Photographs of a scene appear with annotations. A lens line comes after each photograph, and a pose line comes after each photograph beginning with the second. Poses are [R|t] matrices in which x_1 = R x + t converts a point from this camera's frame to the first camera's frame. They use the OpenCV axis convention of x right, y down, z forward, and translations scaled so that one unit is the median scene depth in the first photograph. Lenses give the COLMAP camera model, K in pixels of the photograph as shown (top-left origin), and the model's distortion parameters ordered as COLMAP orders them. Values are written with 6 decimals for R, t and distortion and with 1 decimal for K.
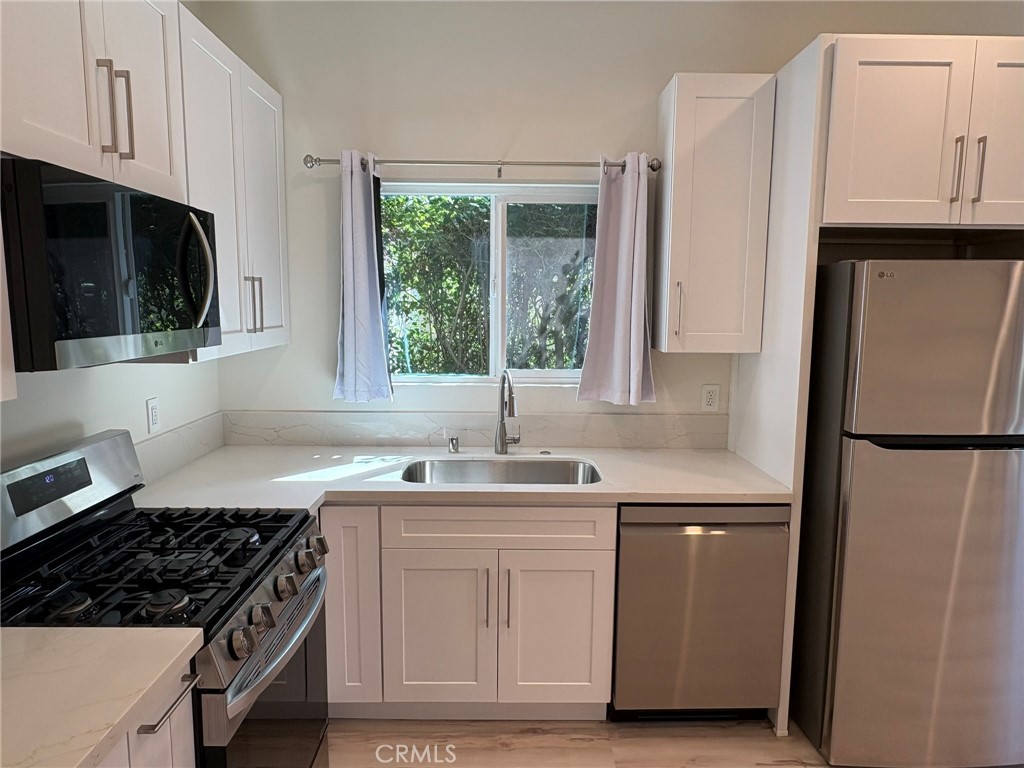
lens RADIAL K [[658.1, 0, 510.6], [0, 658.1, 386.4], [0, 0, 1]] dist [-0.004803, 0.002862]
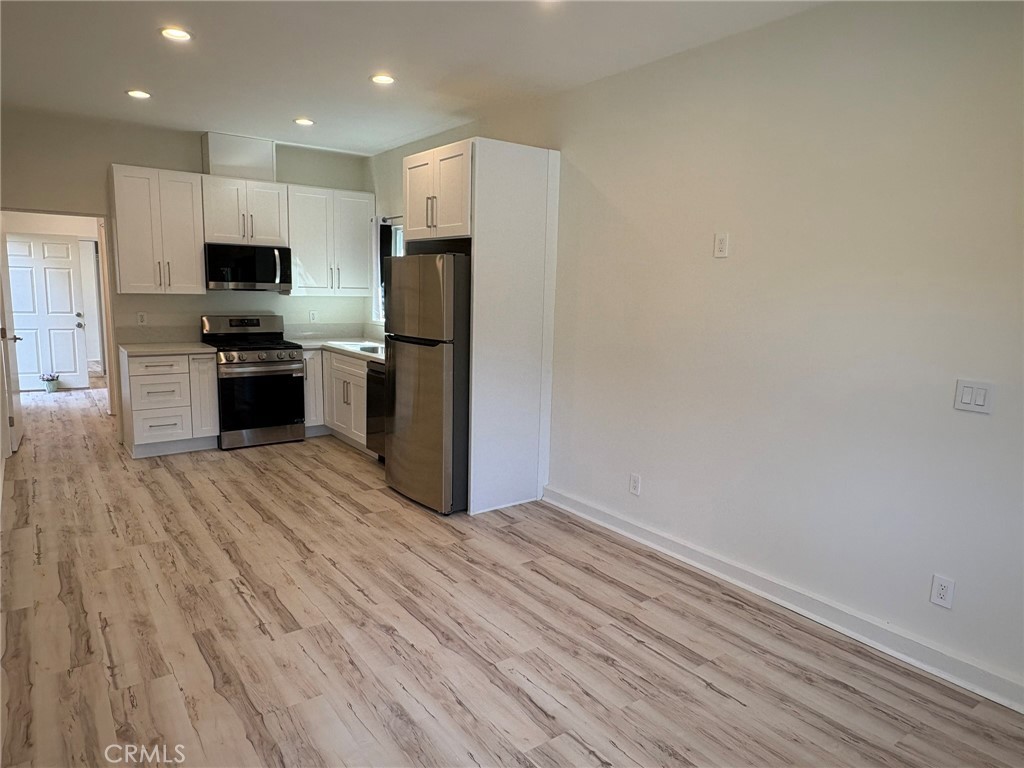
lens RADIAL K [[658.1, 0, 510.6], [0, 658.1, 386.4], [0, 0, 1]] dist [-0.004803, 0.002862]
pose [[0.586638, 0.130739, -0.799227, 2.335214], [-0.126402, 0.989570, 0.069096, 0.039740], [0.799924, 0.060490, 0.597045, -0.018082]]
